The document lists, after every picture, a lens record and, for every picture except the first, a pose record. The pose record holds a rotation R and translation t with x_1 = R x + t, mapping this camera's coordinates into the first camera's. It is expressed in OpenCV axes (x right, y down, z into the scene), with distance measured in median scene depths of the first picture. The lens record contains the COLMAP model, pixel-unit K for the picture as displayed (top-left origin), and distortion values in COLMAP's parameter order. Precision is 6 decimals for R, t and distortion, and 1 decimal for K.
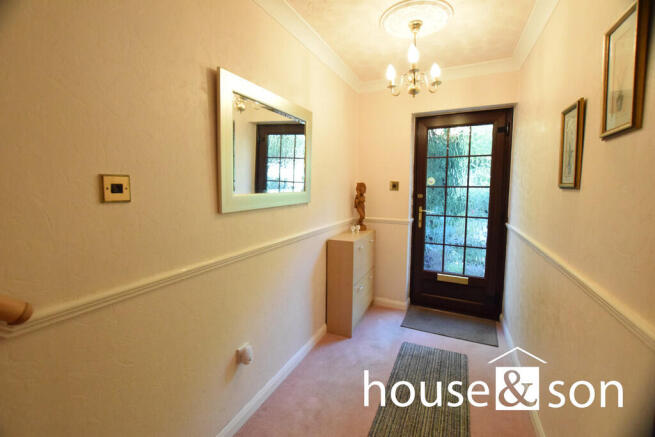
lens RADIAL K [[289.8, 0, 327.5], [0, 289.8, 218.0], [0, 0, 1]] dist [-0.024326, 0.001991]
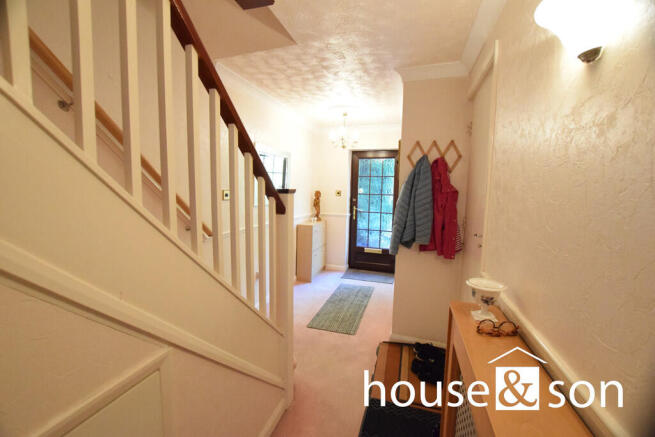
lens RADIAL K [[289.8, 0, 326.3], [0, 289.8, 218.2], [0, 0, 1]] dist [-0.024326, 0.001991]
pose [[0.991037, 0.008217, 0.133336, -0.049167], [-0.007133, 0.999938, -0.008605, 0.041935], [-0.133399, 0.007577, 0.991033, -0.584443]]
